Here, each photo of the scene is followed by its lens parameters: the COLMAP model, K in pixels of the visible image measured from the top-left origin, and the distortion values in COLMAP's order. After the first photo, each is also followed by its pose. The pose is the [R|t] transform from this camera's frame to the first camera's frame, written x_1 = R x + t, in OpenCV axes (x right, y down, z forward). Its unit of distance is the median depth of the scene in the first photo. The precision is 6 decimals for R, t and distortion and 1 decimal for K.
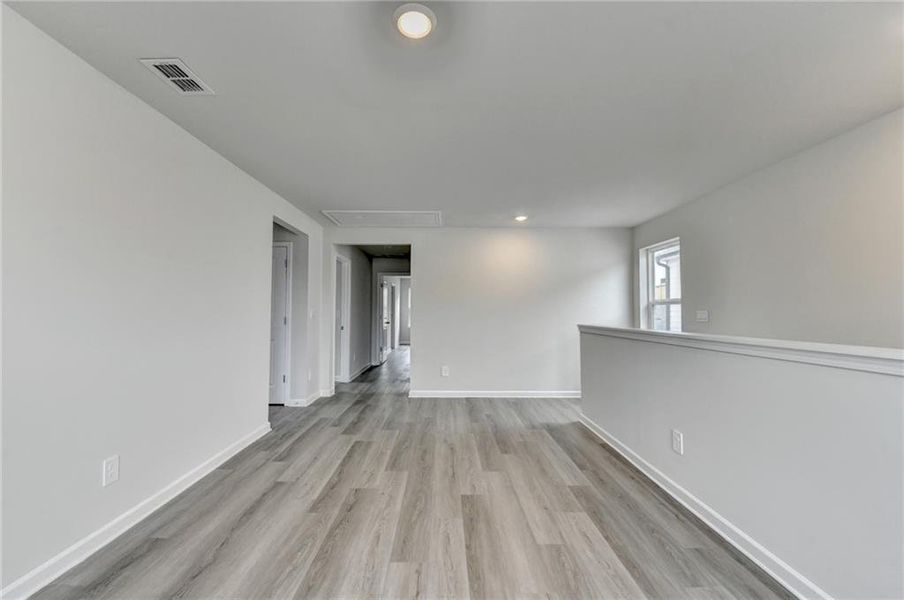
lens RADIAL K [[359.2, 0, 440.9], [0, 359.2, 299.6], [0, 0, 1]] dist [-0.018026, -0.000311]
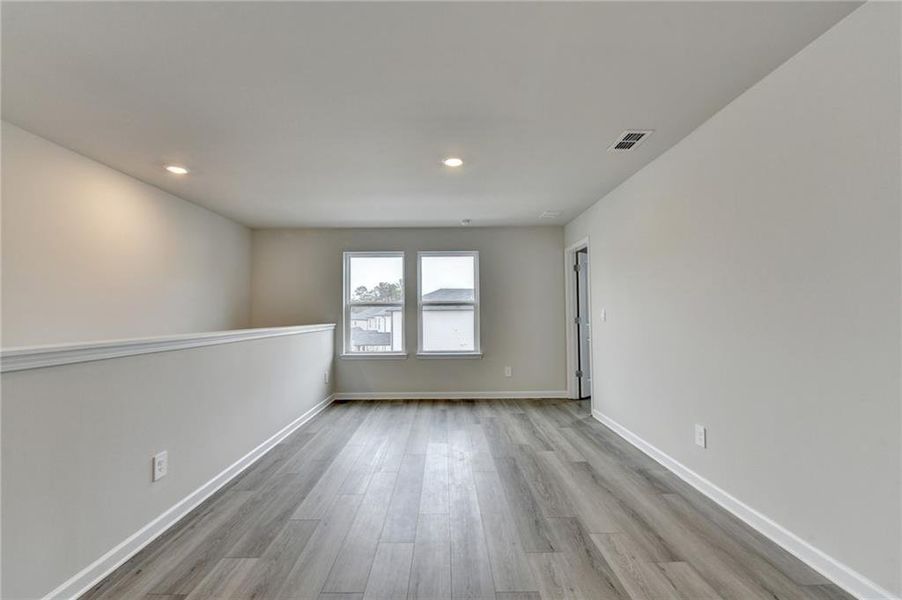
lens RADIAL K [[357.2, 0, 451.0], [0, 357.2, 300.0], [0, 0, 1]] dist [-0.030372, -0.000024]
pose [[-0.999684, 0.003567, -0.024879, -0.009776], [0.005441, 0.997118, -0.075670, 0.076368], [0.024537, -0.075781, -0.996823, 1.973262]]
